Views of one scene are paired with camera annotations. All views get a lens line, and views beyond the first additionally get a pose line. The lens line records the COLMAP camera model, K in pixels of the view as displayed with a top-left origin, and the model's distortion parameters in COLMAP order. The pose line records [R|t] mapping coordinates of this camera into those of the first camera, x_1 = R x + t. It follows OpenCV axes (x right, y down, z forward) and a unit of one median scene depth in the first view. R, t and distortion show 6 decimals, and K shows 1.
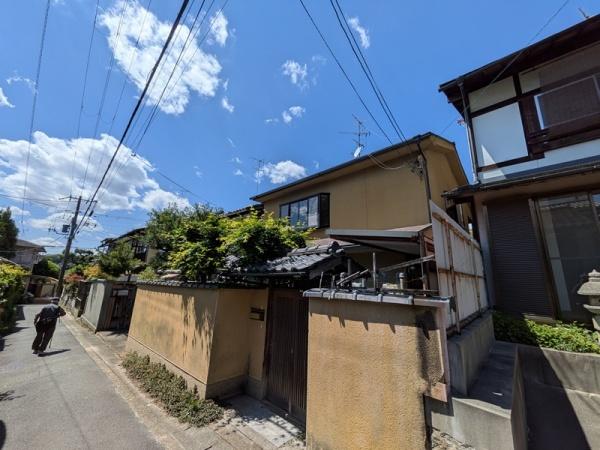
lens RADIAL K [[236.0, 0, 301.4], [0, 236.0, 223.9], [0, 0, 1]] dist [0.011718, -0.003405]
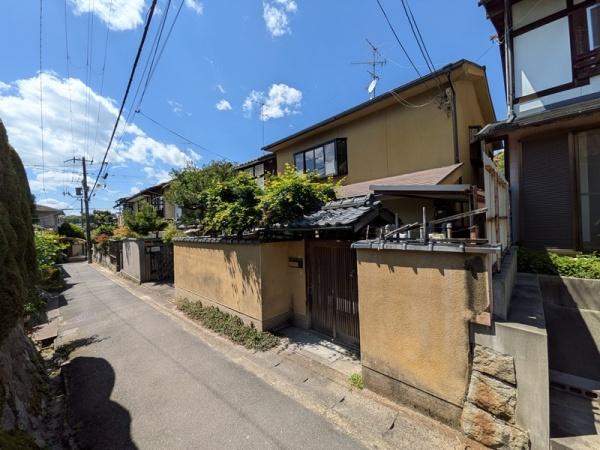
lens RADIAL K [[236.6, 0, 301.3], [0, 236.6, 224.4], [0, 0, 1]] dist [0.010873, -0.002265]
pose [[0.997315, -0.065842, -0.032046, -0.123414], [0.071436, 0.970993, 0.228186, -0.048908], [0.016092, -0.229863, 0.973090, -0.042470]]
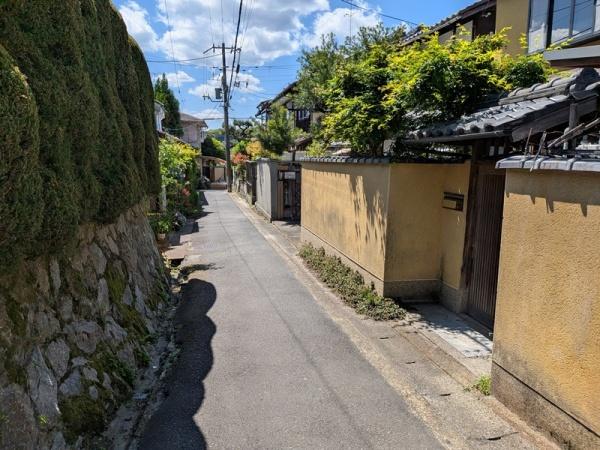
lens RADIAL K [[433.5, 0, 287.5], [0, 433.5, 223.4], [0, 0, 1]] dist [0.061646, -0.104416]
pose [[0.799010, 0.066159, -0.597667, 0.183040], [0.161758, 0.933643, 0.319602, -0.016551], [0.579152, -0.352043, 0.735288, -0.169639]]
